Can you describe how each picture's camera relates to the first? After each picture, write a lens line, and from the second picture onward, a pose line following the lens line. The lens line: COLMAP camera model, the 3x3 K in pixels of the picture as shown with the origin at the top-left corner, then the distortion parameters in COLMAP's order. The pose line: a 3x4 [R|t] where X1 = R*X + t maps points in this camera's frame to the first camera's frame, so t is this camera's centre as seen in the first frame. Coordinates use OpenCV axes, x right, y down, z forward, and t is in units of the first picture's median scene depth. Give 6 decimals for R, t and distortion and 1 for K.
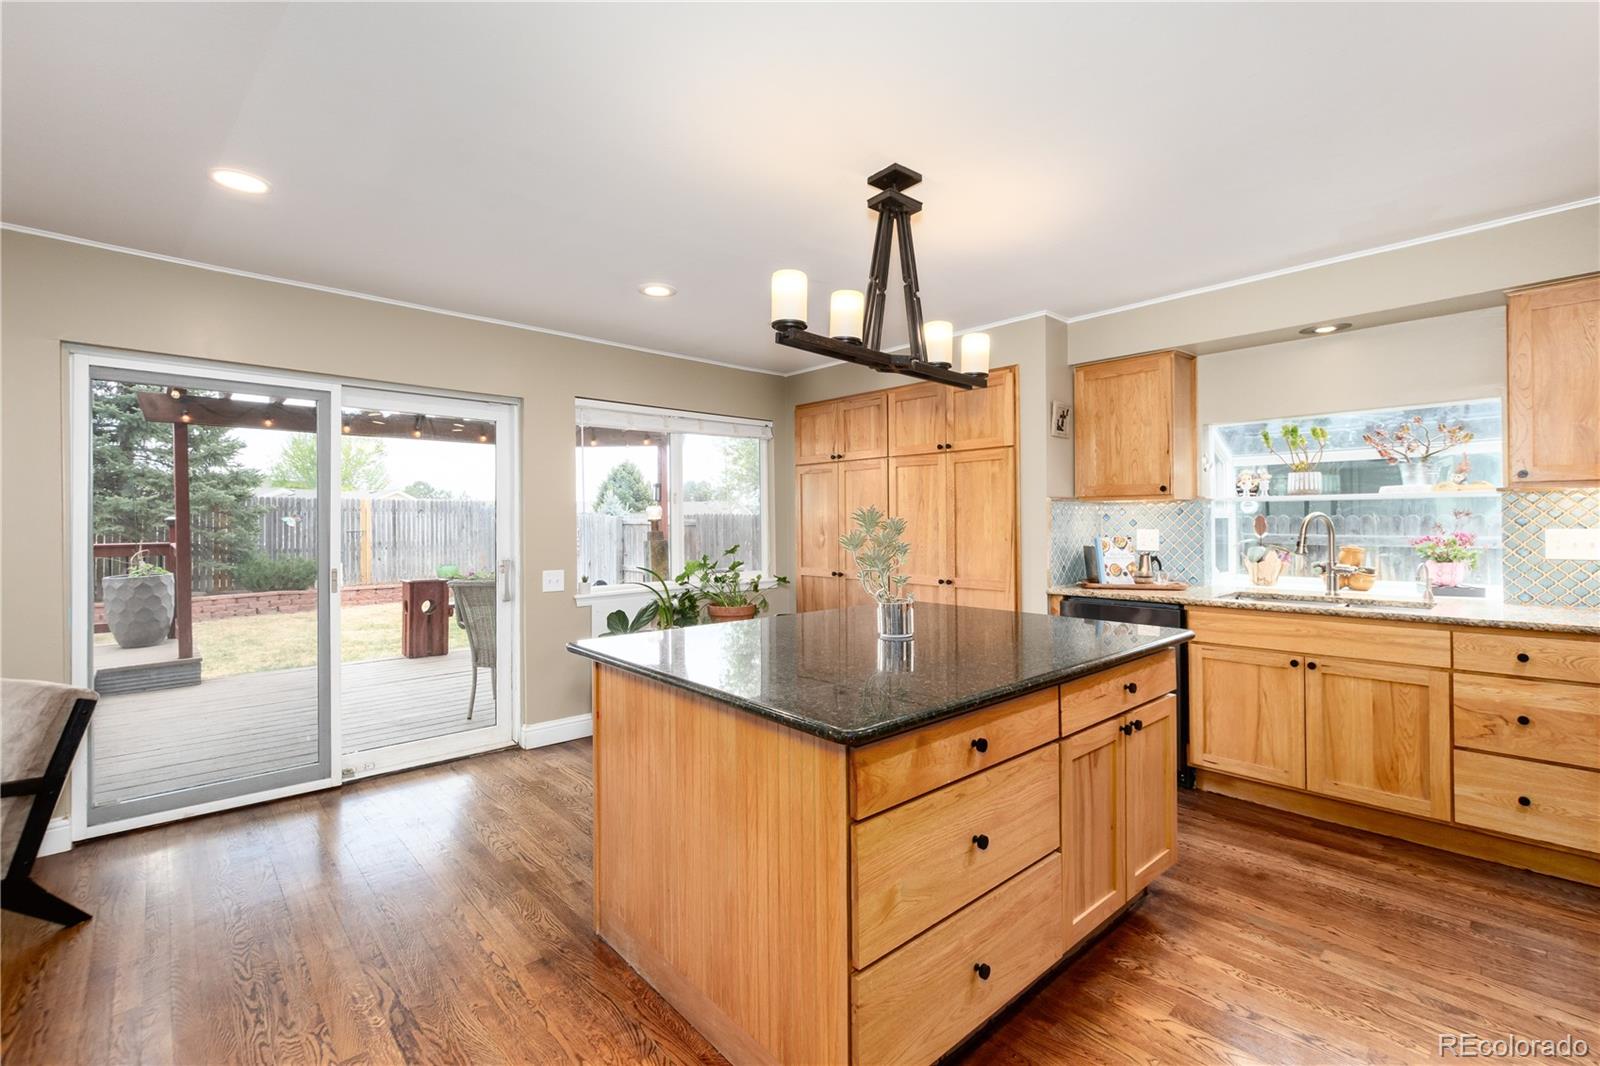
lens RADIAL K [[700.7, 0, 813.3], [0, 700.7, 526.0], [0, 0, 1]] dist [0.013723, -0.008484]
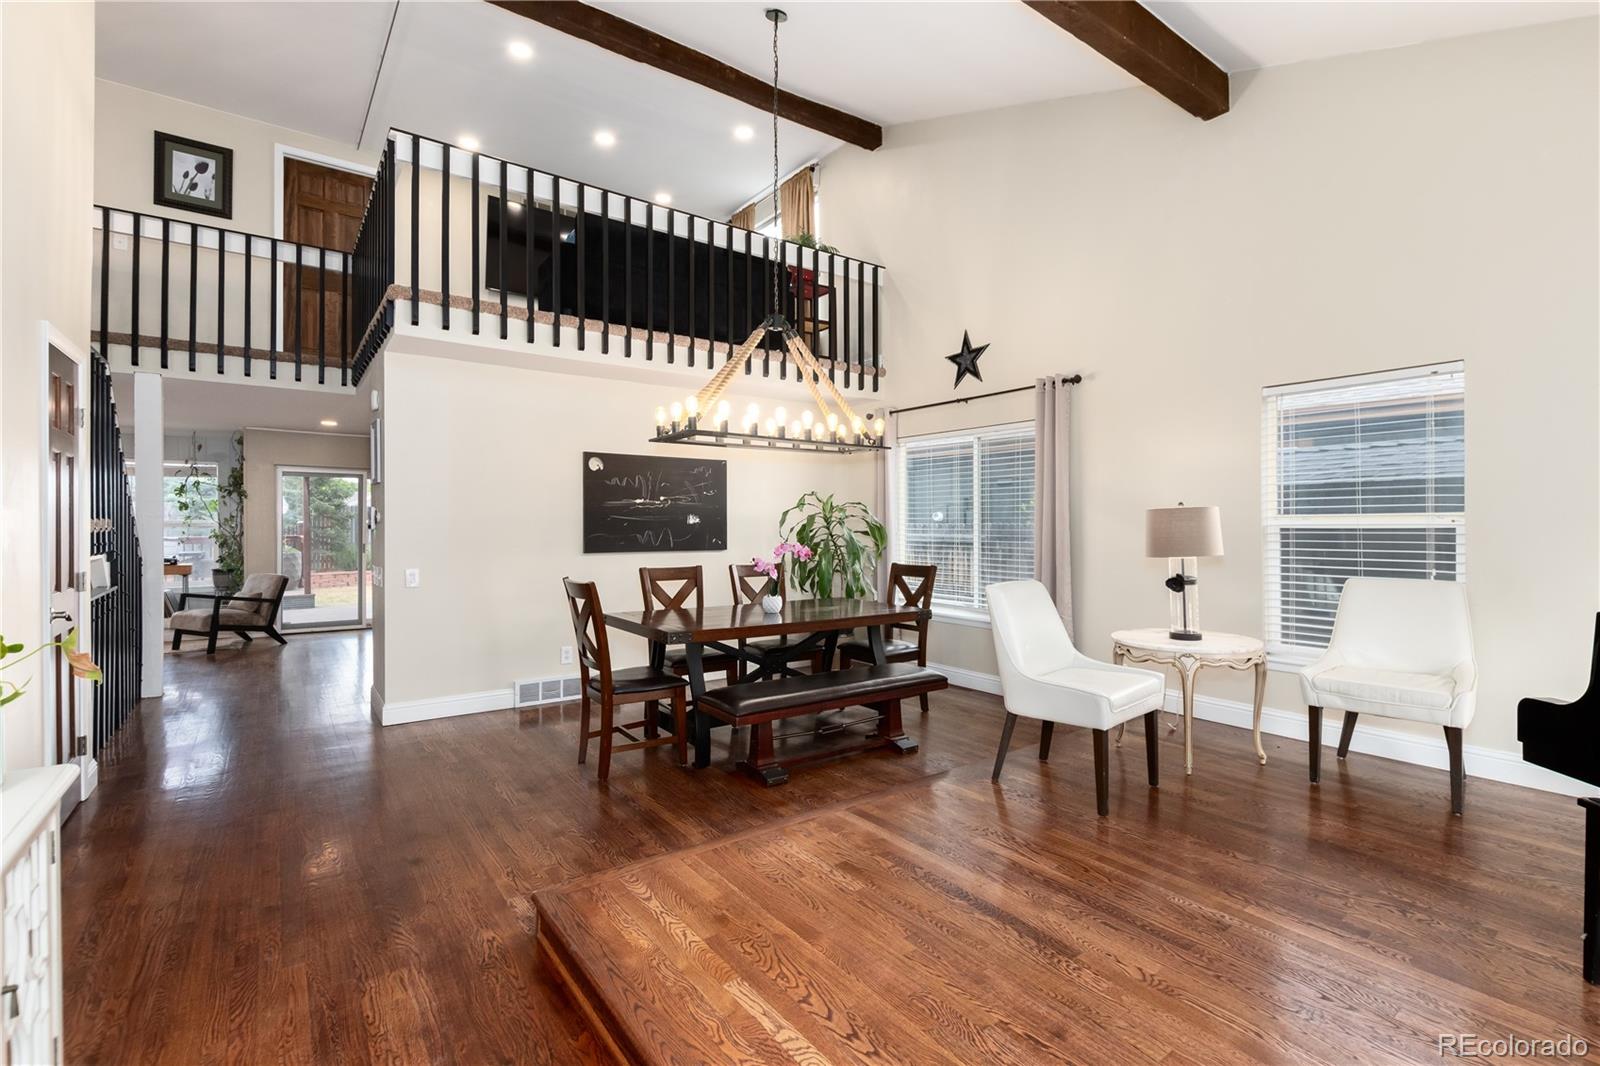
lens RADIAL K [[731.5, 0, 800.0], [0, 731.5, 533.0], [0, 0, 1]] dist [-0.001854, -0.000222]
pose [[0.992077, 0.007172, -0.125425, 1.367281], [-0.006387, 0.999957, 0.006660, -0.008707], [0.125467, -0.005806, 0.992081, -1.601225]]
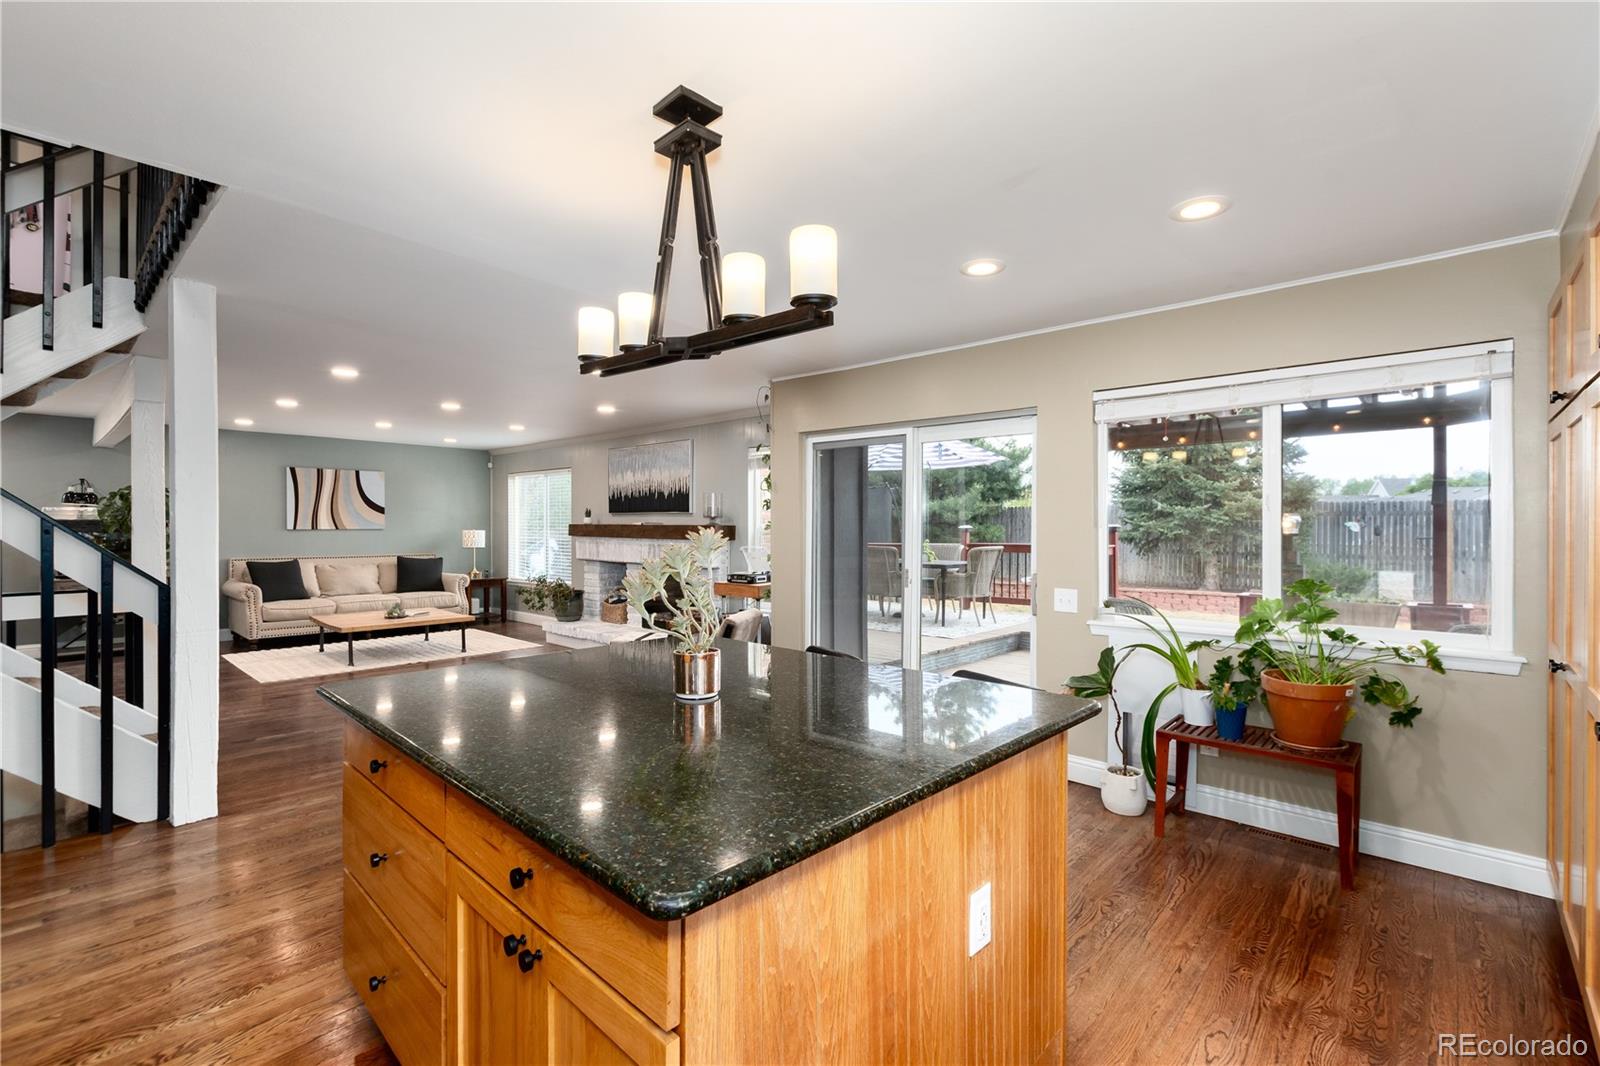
lens RADIAL K [[700.7, 0, 813.3], [0, 700.7, 526.0], [0, 0, 1]] dist [0.013723, -0.008484]
pose [[0.088231, 0.004827, -0.996088, 0.674139], [-0.007292, 0.999965, 0.004200, -0.026615], [0.996073, 0.006893, 0.088263, 0.789603]]
